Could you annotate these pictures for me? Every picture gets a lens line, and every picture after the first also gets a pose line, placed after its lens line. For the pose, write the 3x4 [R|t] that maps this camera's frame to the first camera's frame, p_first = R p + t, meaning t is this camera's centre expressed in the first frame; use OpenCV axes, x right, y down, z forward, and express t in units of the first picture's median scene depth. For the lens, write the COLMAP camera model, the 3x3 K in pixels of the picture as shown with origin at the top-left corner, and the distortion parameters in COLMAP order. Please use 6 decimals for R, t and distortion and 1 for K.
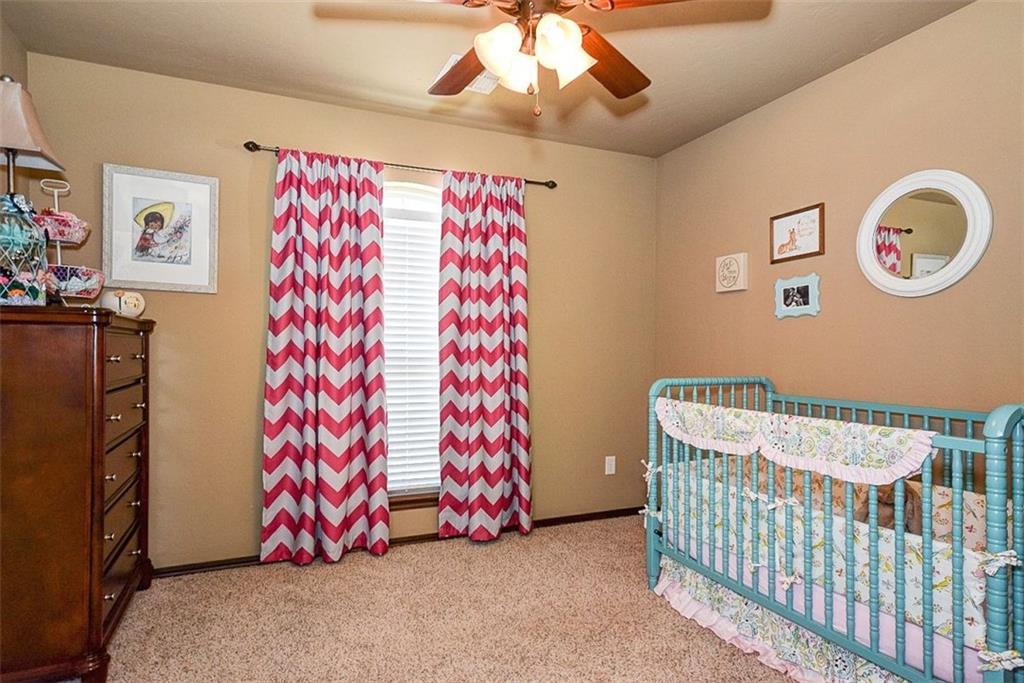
lens RADIAL K [[584.4, 0, 512.2], [0, 584.4, 347.7], [0, 0, 1]] dist [0.029869, 0.000959]
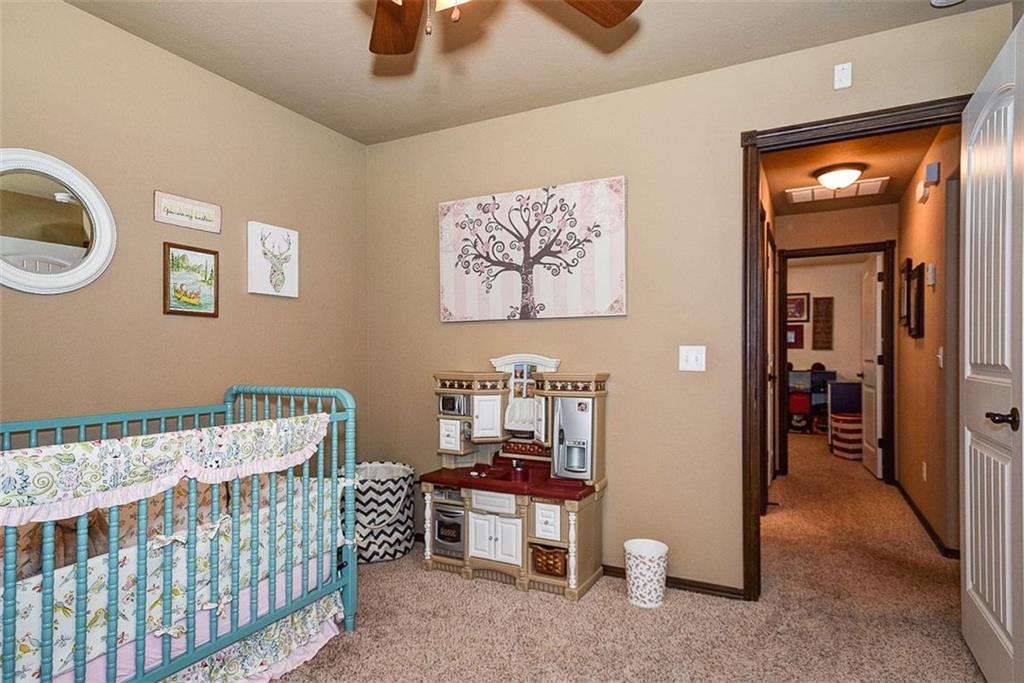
lens RADIAL K [[584.4, 0, 516.1], [0, 584.4, 345.6], [0, 0, 1]] dist [0.029869, 0.000959]
pose [[-0.646485, 0.010838, 0.762850, -0.532404], [-0.006502, 0.999785, -0.019714, 0.002967], [-0.762899, -0.017705, -0.646275, 1.236980]]
